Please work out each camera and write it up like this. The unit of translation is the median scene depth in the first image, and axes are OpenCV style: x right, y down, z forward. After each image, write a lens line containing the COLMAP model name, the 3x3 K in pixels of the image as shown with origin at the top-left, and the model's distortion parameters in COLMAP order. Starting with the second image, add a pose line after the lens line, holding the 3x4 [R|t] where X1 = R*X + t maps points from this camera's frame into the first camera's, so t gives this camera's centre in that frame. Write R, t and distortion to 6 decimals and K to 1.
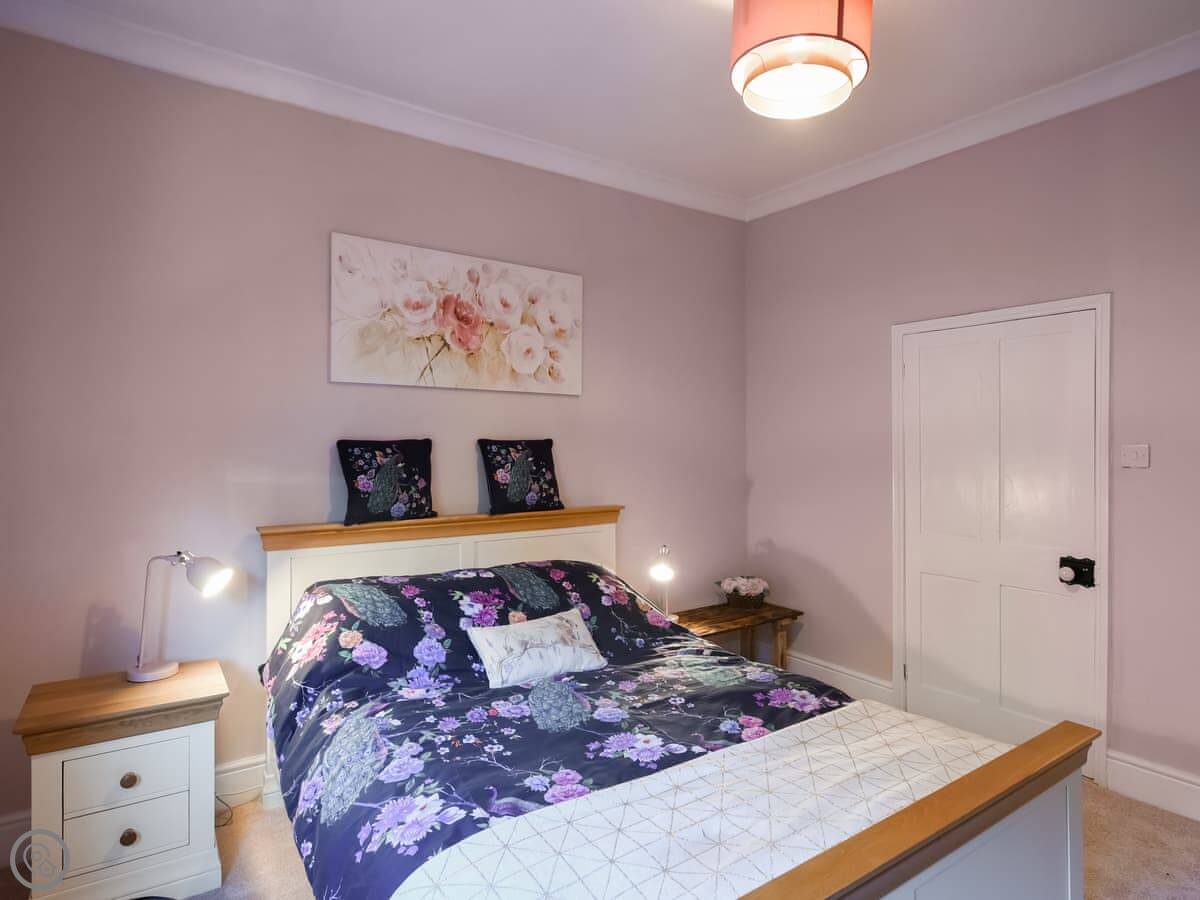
lens RADIAL K [[600.5, 0, 645.2], [0, 600.5, 436.4], [0, 0, 1]] dist [-0.003021, -0.000179]
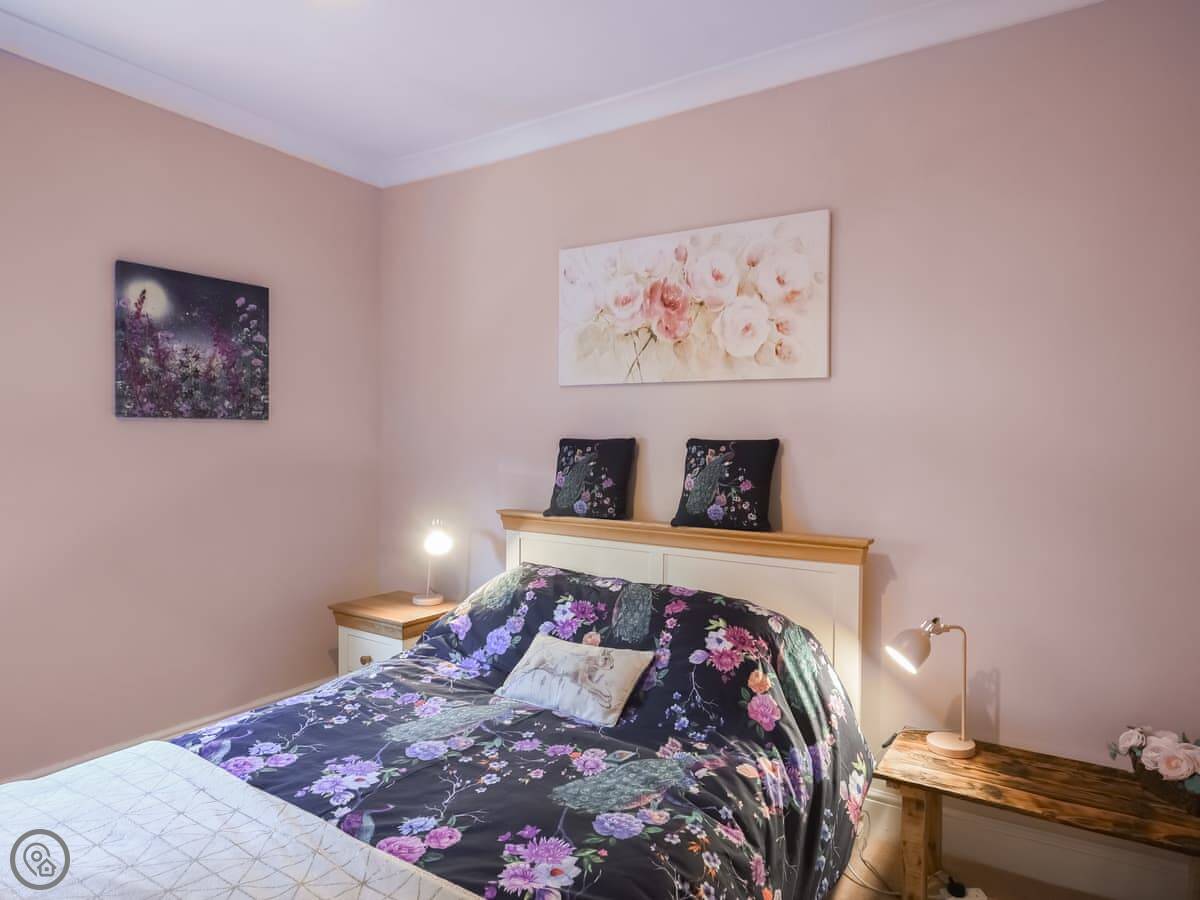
lens RADIAL K [[690.9, 0, 652.8], [0, 690.9, 437.1], [0, 0, 1]] dist [-0.000120, -0.000036]
pose [[0.435059, 0.008374, -0.900363, 0.633502], [0.002624, 0.999941, 0.010569, -0.008239], [0.900398, -0.006961, 0.435012, 0.536948]]
